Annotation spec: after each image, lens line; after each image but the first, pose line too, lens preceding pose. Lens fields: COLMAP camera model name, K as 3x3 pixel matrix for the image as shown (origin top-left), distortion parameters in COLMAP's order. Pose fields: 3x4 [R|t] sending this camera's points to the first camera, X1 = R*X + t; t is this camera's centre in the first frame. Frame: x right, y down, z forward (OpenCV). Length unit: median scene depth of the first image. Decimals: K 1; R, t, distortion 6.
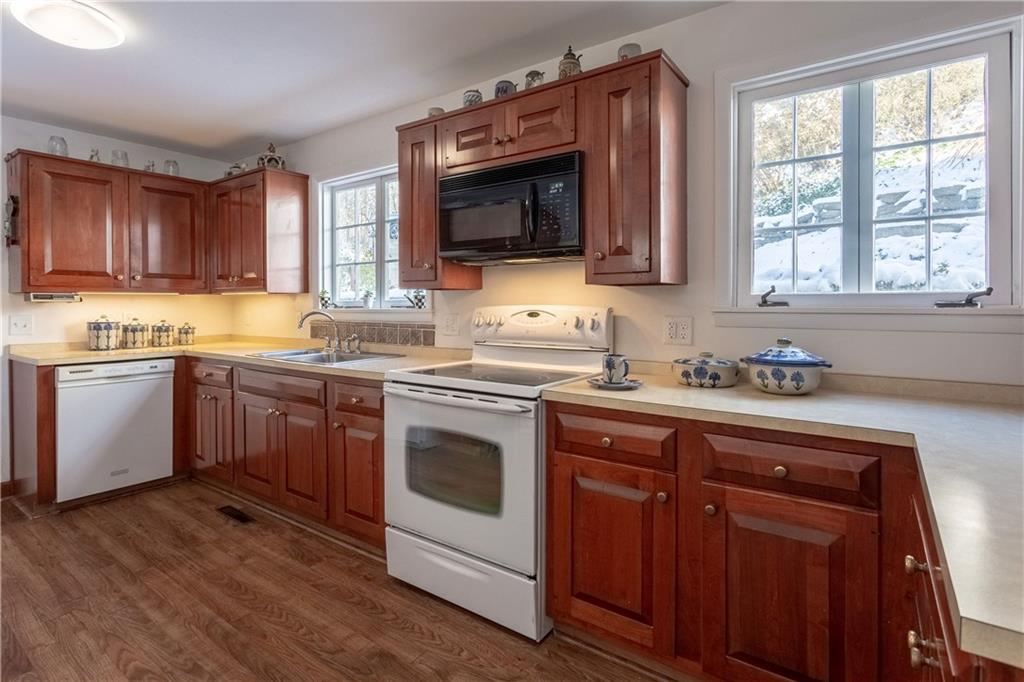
lens RADIAL K [[520.1, 0, 491.5], [0, 520.1, 311.5], [0, 0, 1]] dist [0.002598, 0.000877]
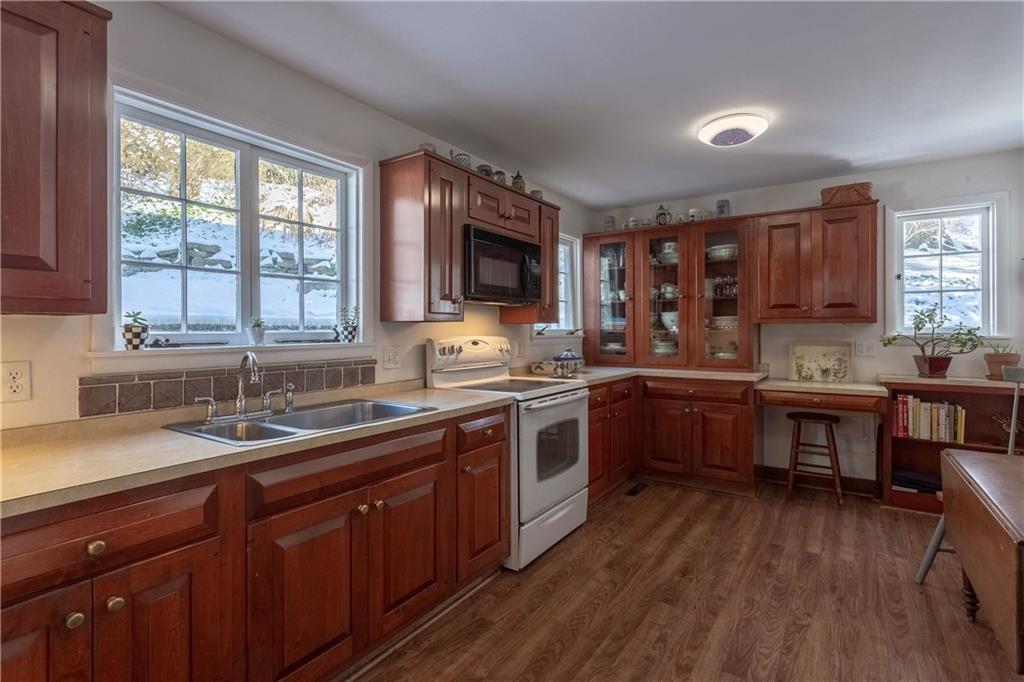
lens RADIAL K [[509.2, 0, 510.1], [0, 509.2, 332.6], [0, 0, 1]] dist [0.018351, -0.000508]
pose [[-0.063316, -0.000817, 0.997993, -1.216065], [0.020536, 0.999787, 0.002122, -0.021978], [-0.997782, 0.020629, -0.063286, 0.991662]]
